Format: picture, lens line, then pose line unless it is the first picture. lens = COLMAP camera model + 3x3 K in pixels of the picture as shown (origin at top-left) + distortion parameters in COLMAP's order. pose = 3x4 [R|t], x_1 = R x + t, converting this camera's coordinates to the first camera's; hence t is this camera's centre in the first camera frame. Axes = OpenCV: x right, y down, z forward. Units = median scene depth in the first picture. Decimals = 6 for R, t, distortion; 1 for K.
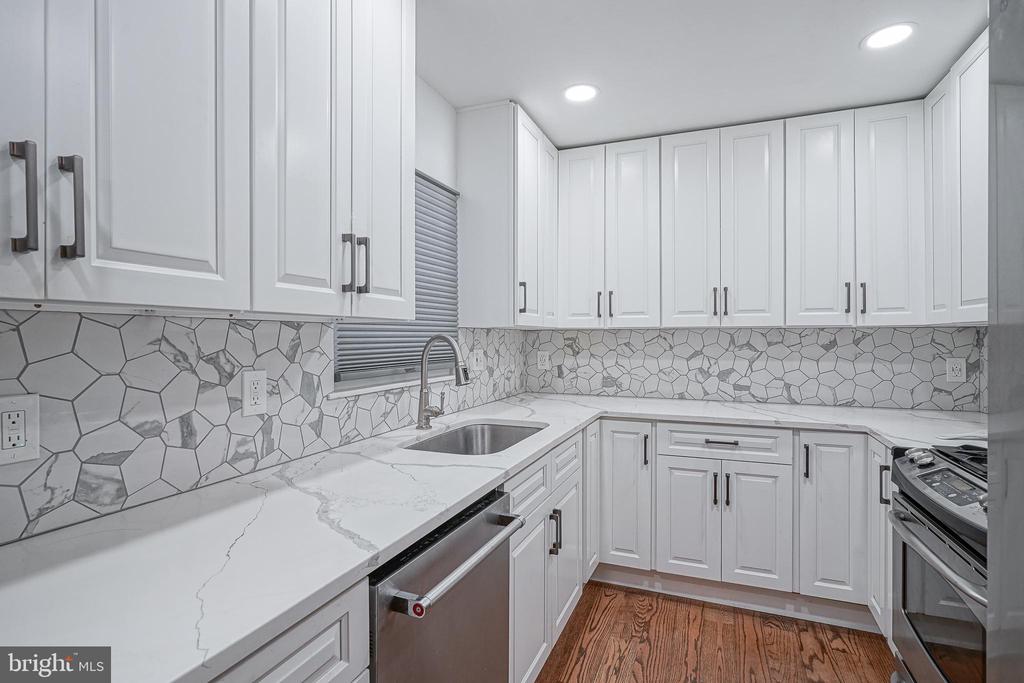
lens RADIAL K [[494.2, 0, 525.2], [0, 494.2, 341.7], [0, 0, 1]] dist [-0.006195, 0.000564]
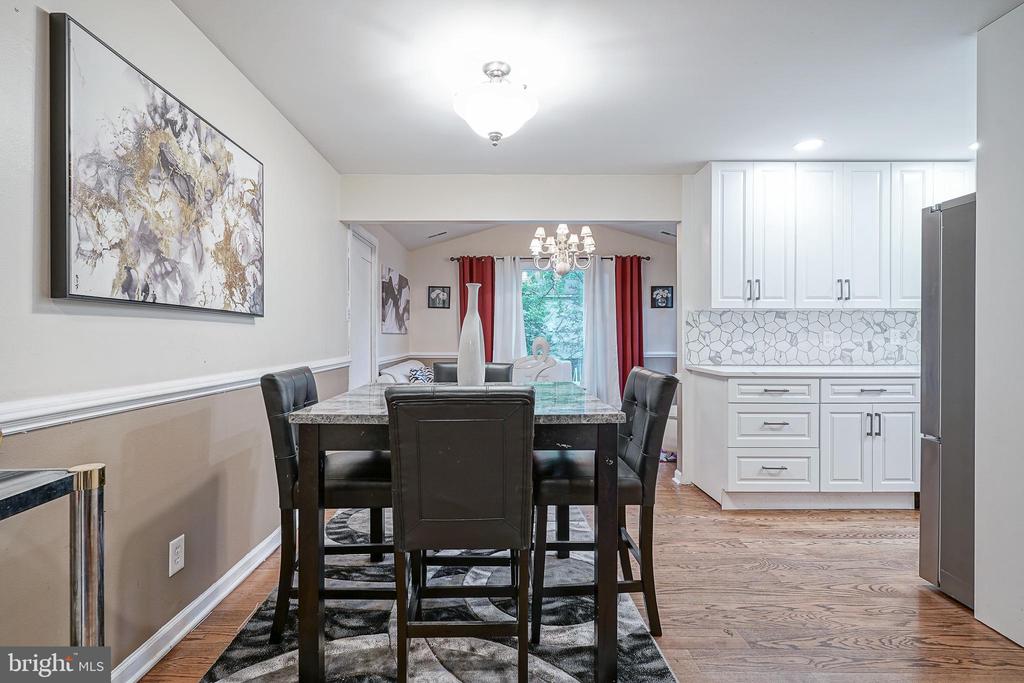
lens RADIAL K [[514.3, 0, 469.5], [0, 514.3, 332.6], [0, 0, 1]] dist [-0.001829, 0.001286]
pose [[0.323139, -0.004120, -0.946343, 0.889006], [-0.010225, 0.999917, -0.007845, 0.077887], [0.946296, 0.012212, 0.323070, -1.383390]]
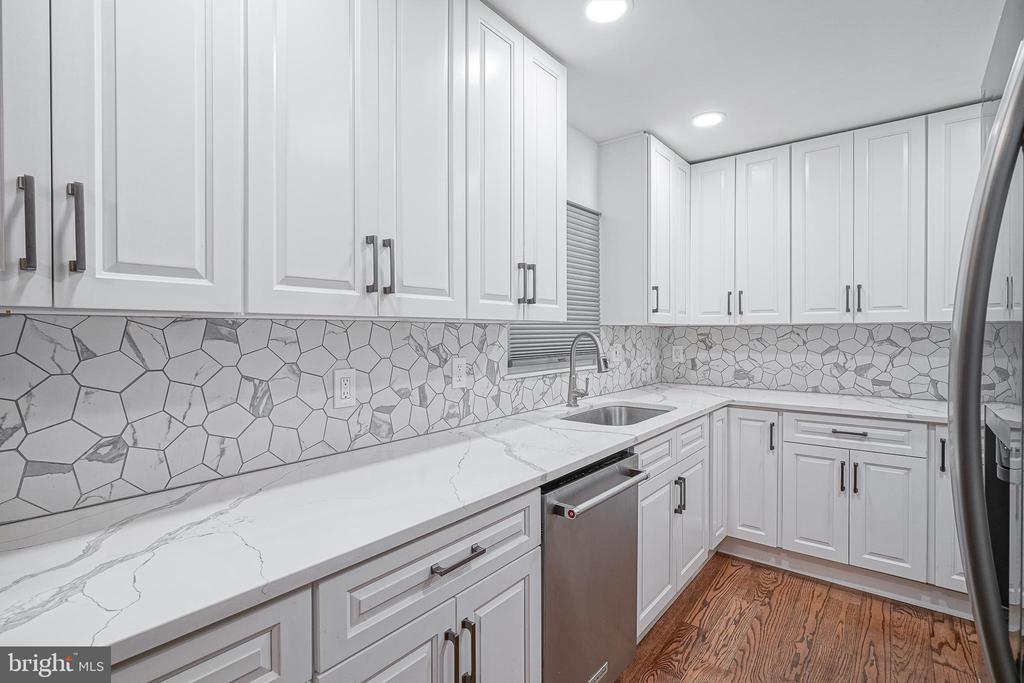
lens RADIAL K [[488.4, 0, 527.9], [0, 488.4, 339.1], [0, 0, 1]] dist [-0.002404, 0.000888]
pose [[0.959497, 0.001991, -0.281711, 0.032778], [-0.000161, 0.999979, 0.006522, -0.003533], [0.281718, -0.006213, 0.959477, -0.201256]]
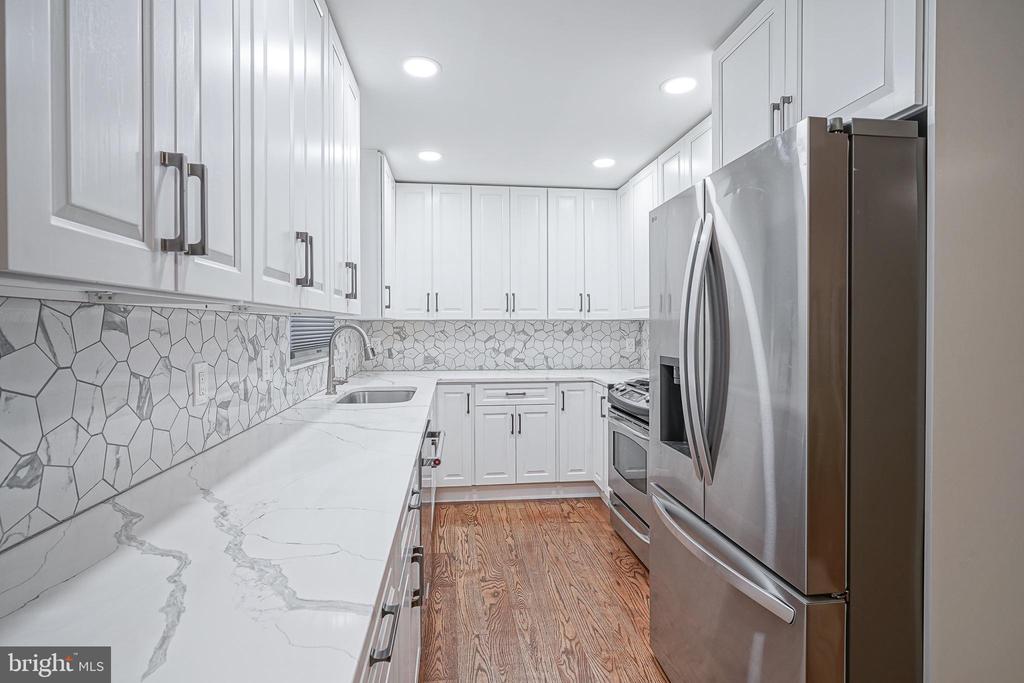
lens RADIAL K [[495.9, 0, 512.8], [0, 495.9, 334.3], [0, 0, 1]] dist [-0.000232, 0.000729]
pose [[0.874942, -0.008065, 0.484160, -0.379895], [0.004693, 0.999956, 0.008176, 0.003318], [-0.484205, -0.004882, 0.874941, -0.376313]]
